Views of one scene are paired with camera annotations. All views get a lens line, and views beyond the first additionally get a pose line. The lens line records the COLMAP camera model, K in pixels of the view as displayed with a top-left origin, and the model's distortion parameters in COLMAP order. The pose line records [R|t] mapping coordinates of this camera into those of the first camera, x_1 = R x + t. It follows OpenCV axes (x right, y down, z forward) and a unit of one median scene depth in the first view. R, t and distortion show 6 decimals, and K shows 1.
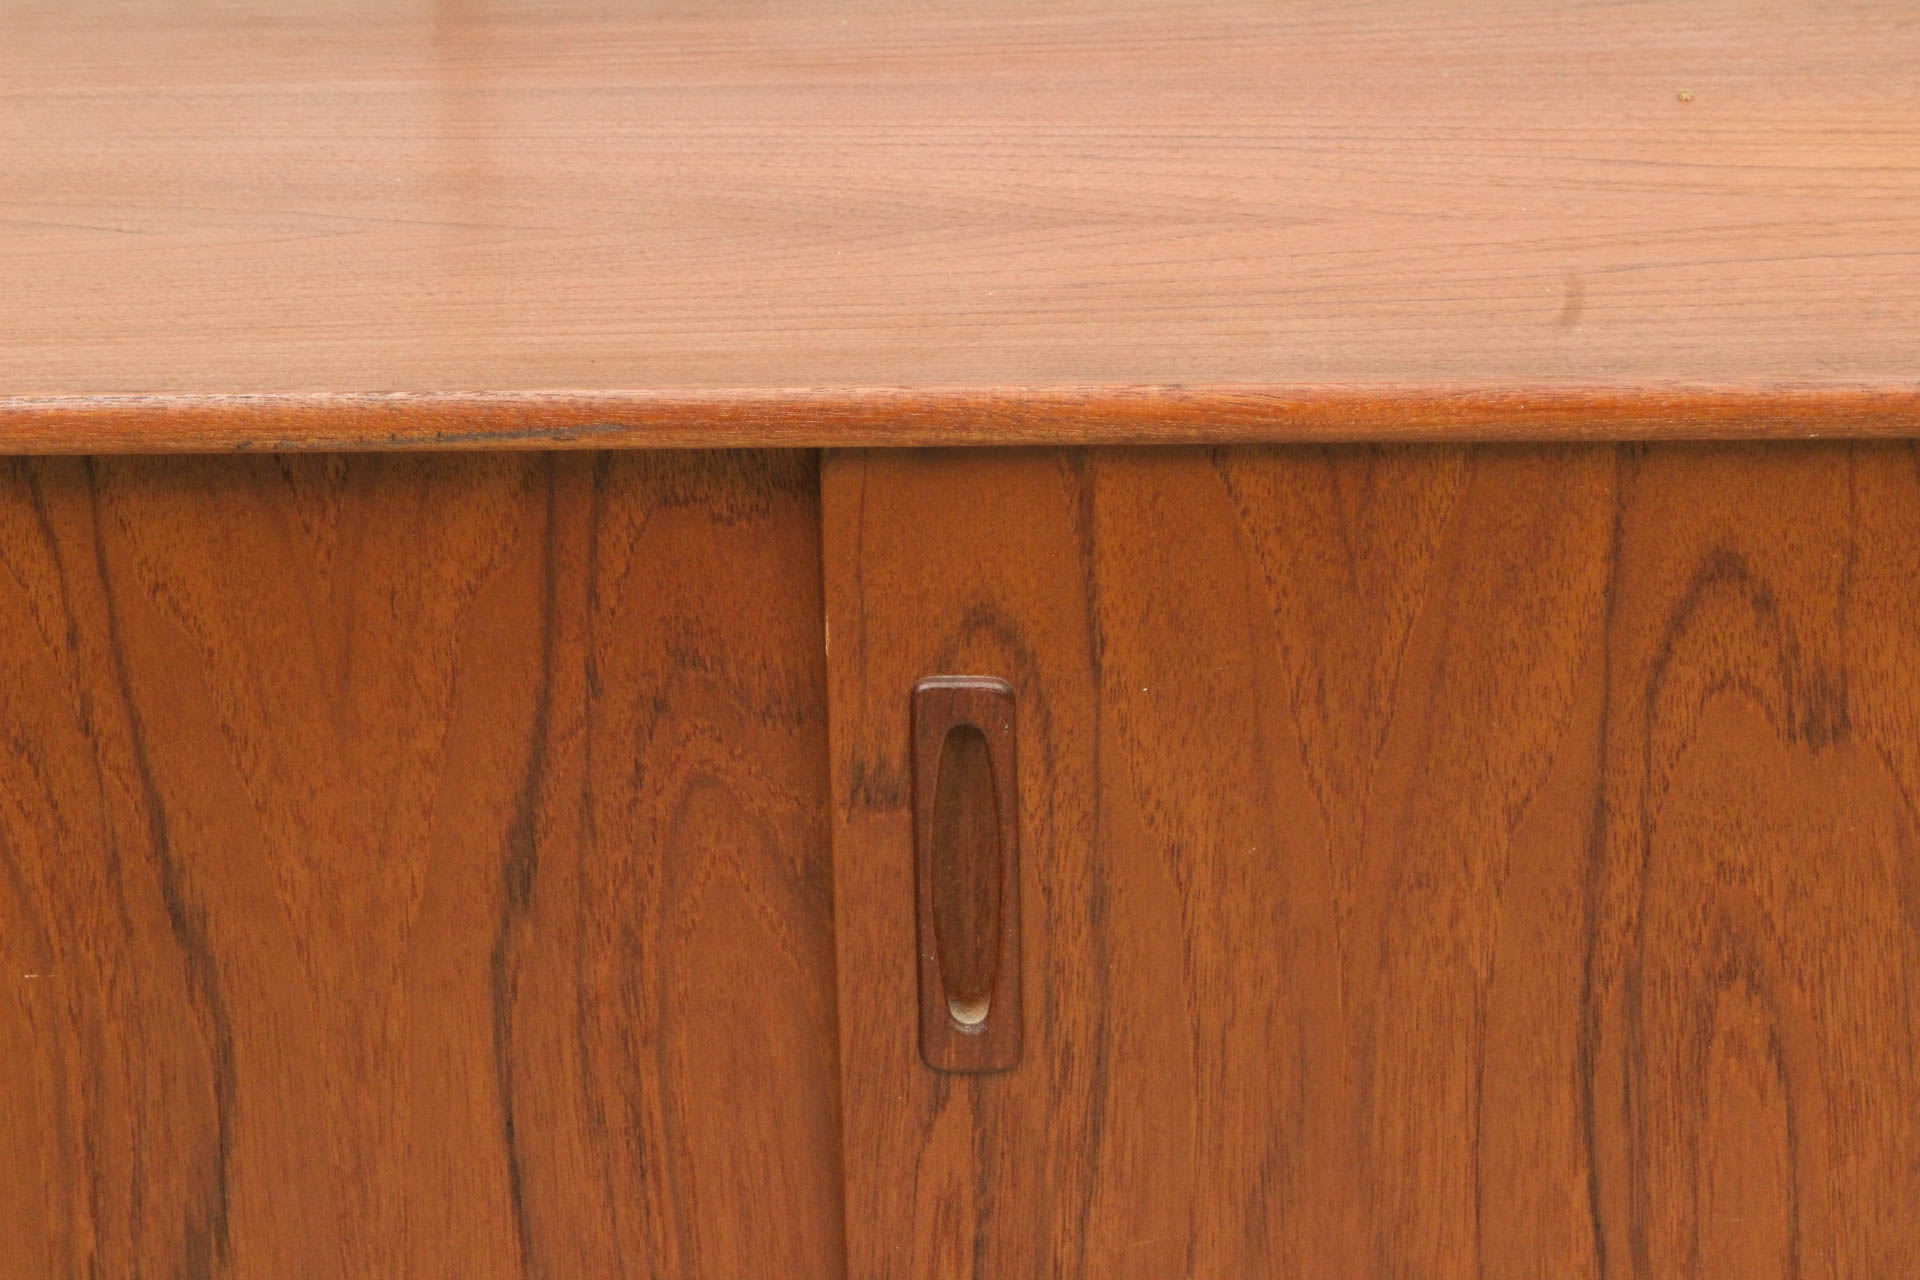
lens RADIAL K [[4521.0, 0, 945.0], [0, 4521.0, 607.7], [0, 0, 1]] dist [0.072927, 0.000000]
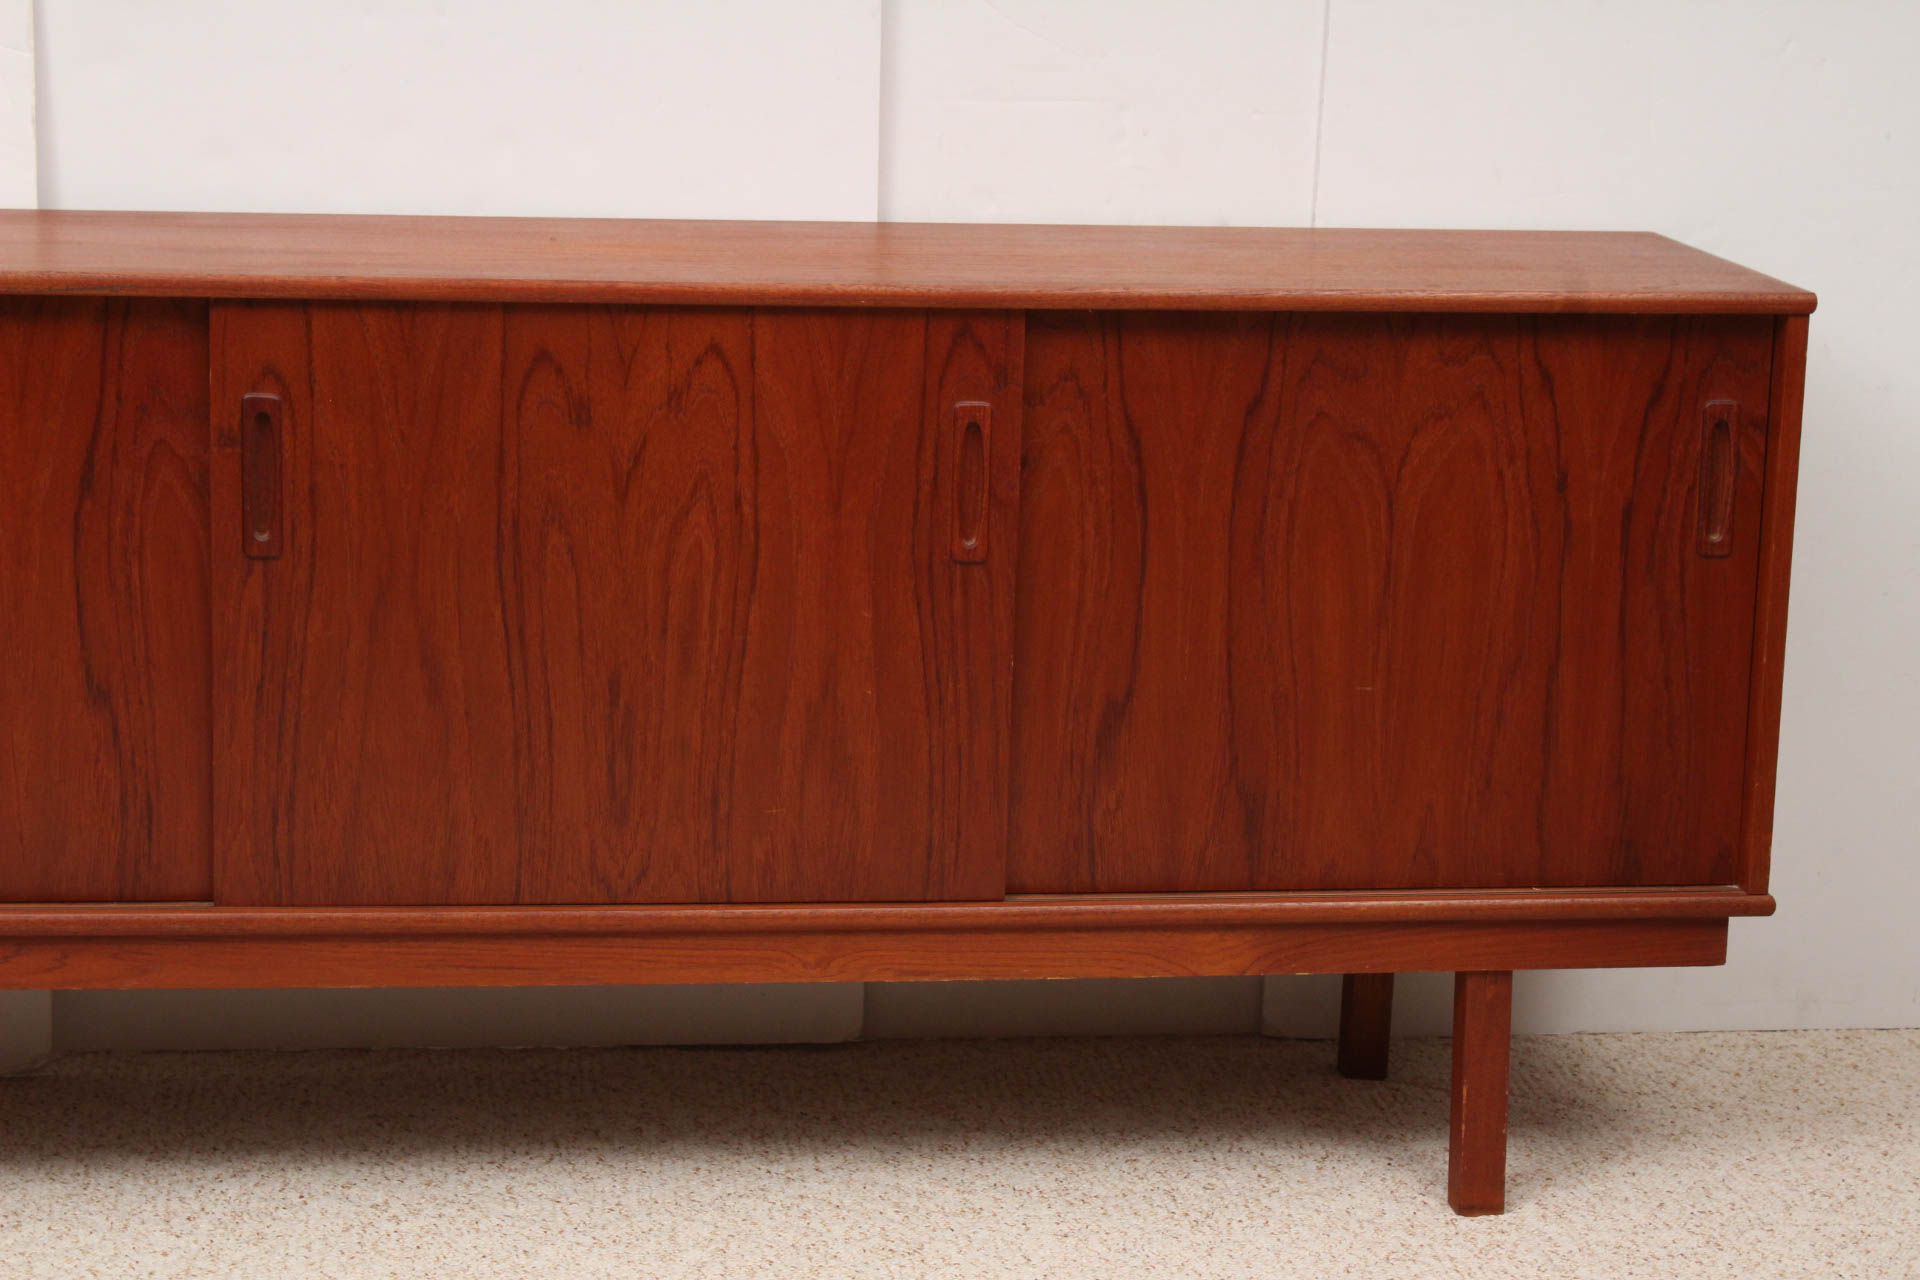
lens RADIAL K [[4055.9, 0, 952.5], [0, 4055.9, 613.4], [0, 0, 1]] dist [0.038739, 0.000000]
pose [[0.985780, 0.015600, 0.167313, 0.006815], [0.018105, 0.980025, -0.198049, 0.614633], [-0.167060, 0.198262, 0.965807, -1.341044]]
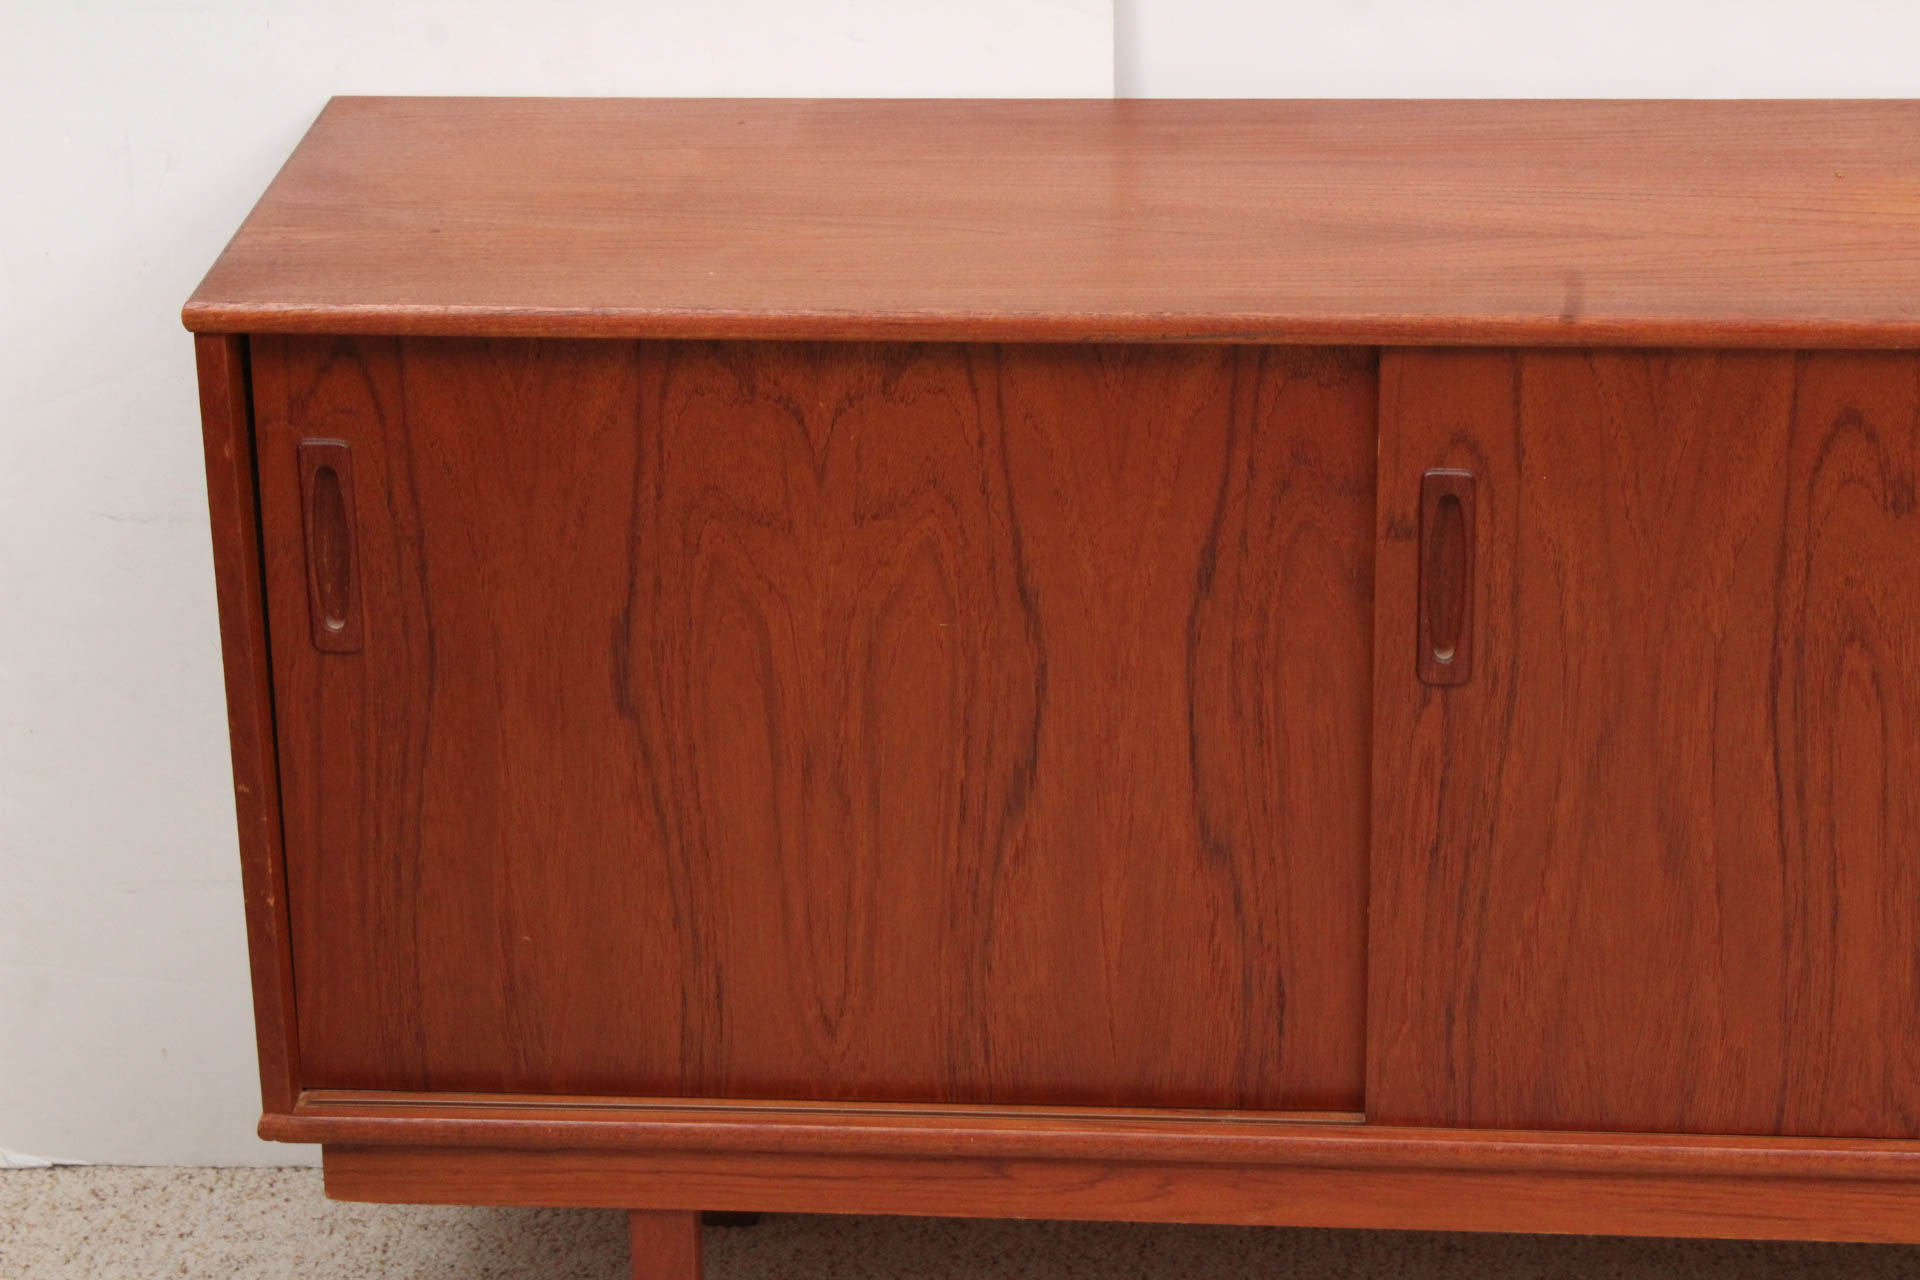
lens RADIAL K [[4521.0, 0, 949.8], [0, 4521.0, 601.1], [0, 0, 1]] dist [0.072927, 0.000000]
pose [[0.998768, 0.021193, -0.044863, -0.117616], [-0.022152, 0.999534, -0.020994, 0.113707], [0.044397, 0.021962, 0.998773, -0.904118]]
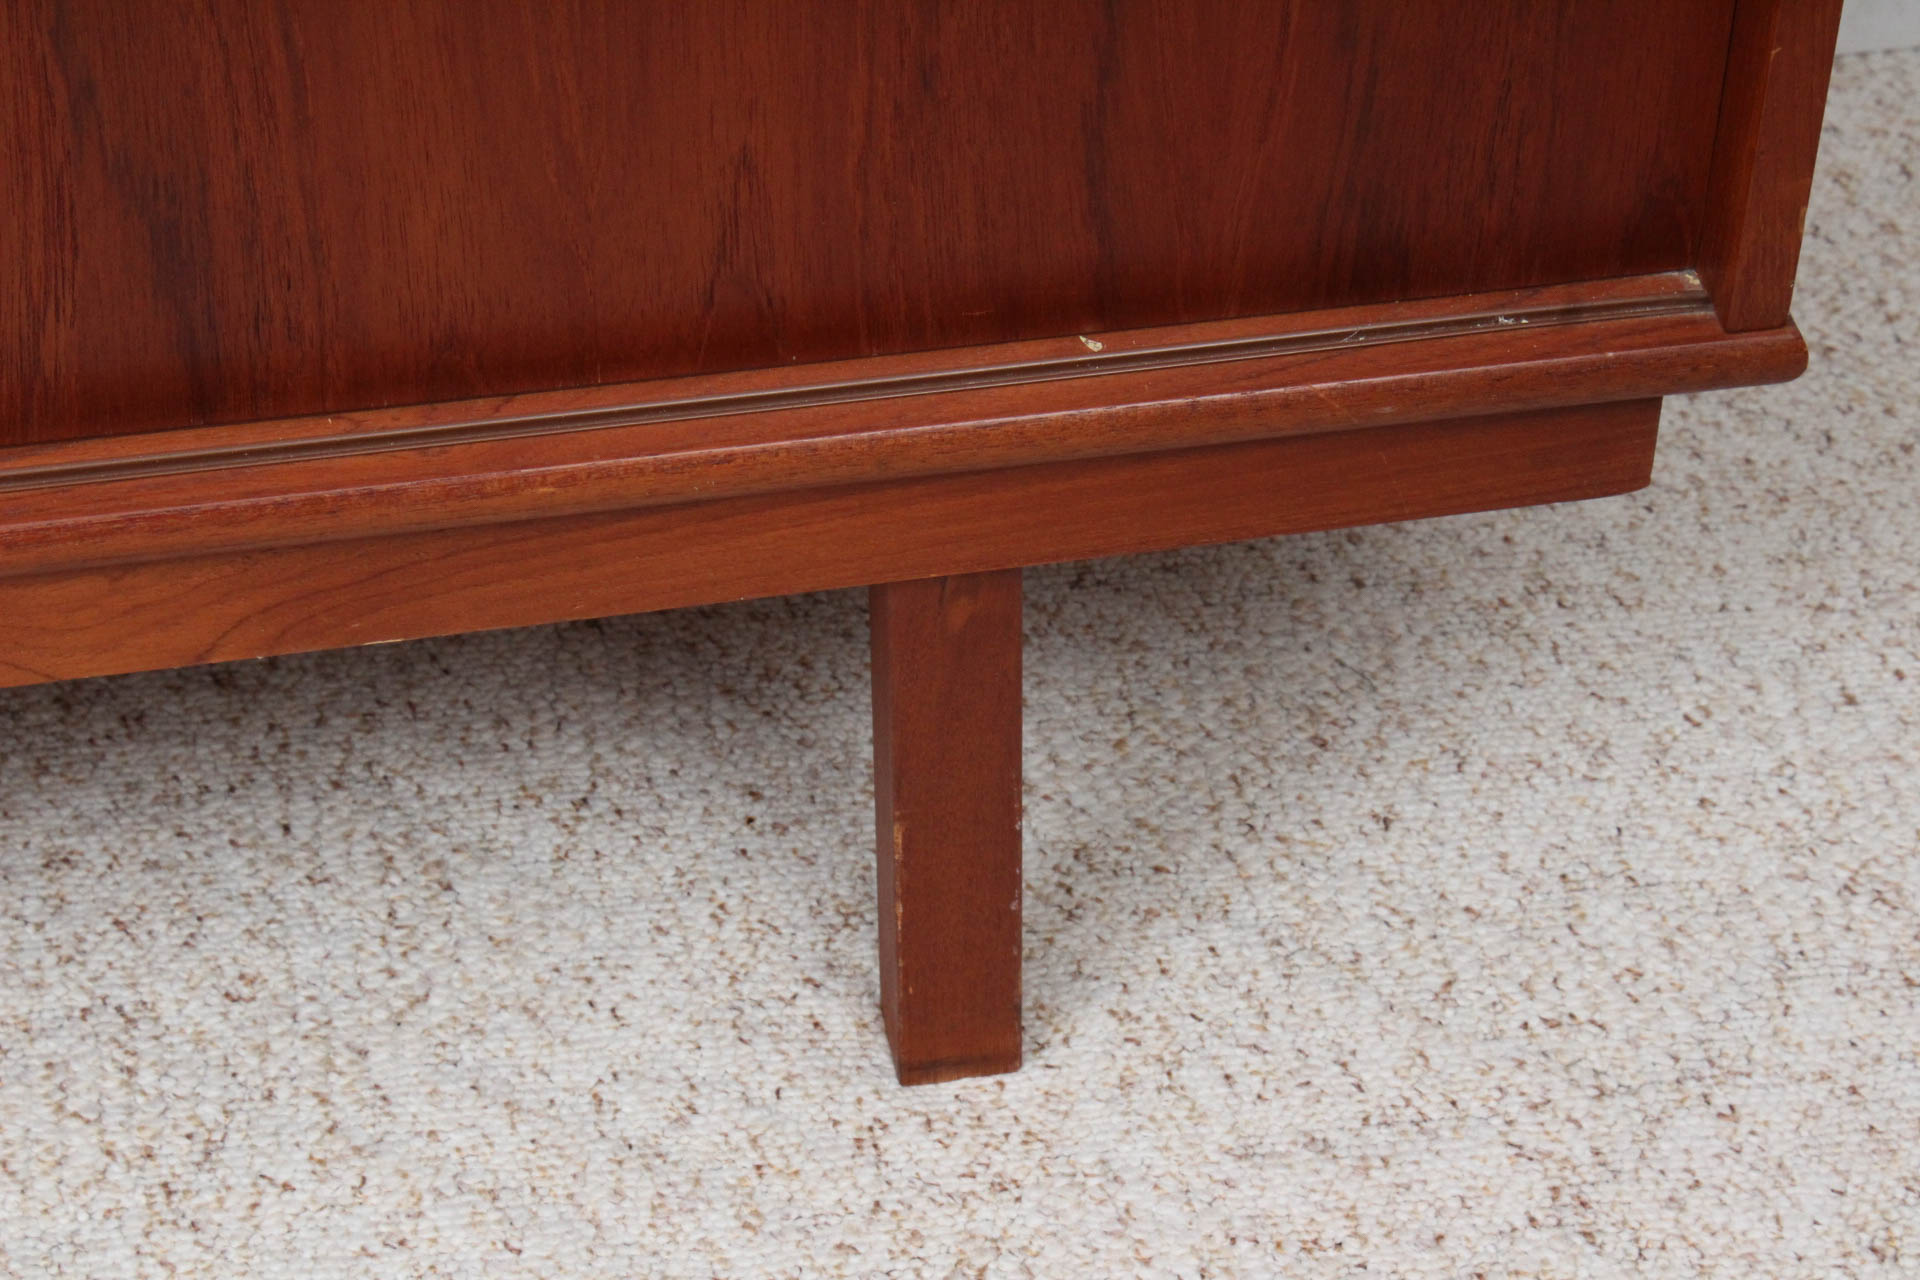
lens RADIAL K [[4521.0, 0, 945.8], [0, 4521.0, 642.8], [0, 0, 1]] dist [0.072927, 0.000000]
pose [[0.980425, -0.108467, 0.164321, 0.606415], [0.048029, 0.941114, 0.334660, 0.029163], [-0.190945, -0.320217, 0.927901, 0.206903]]
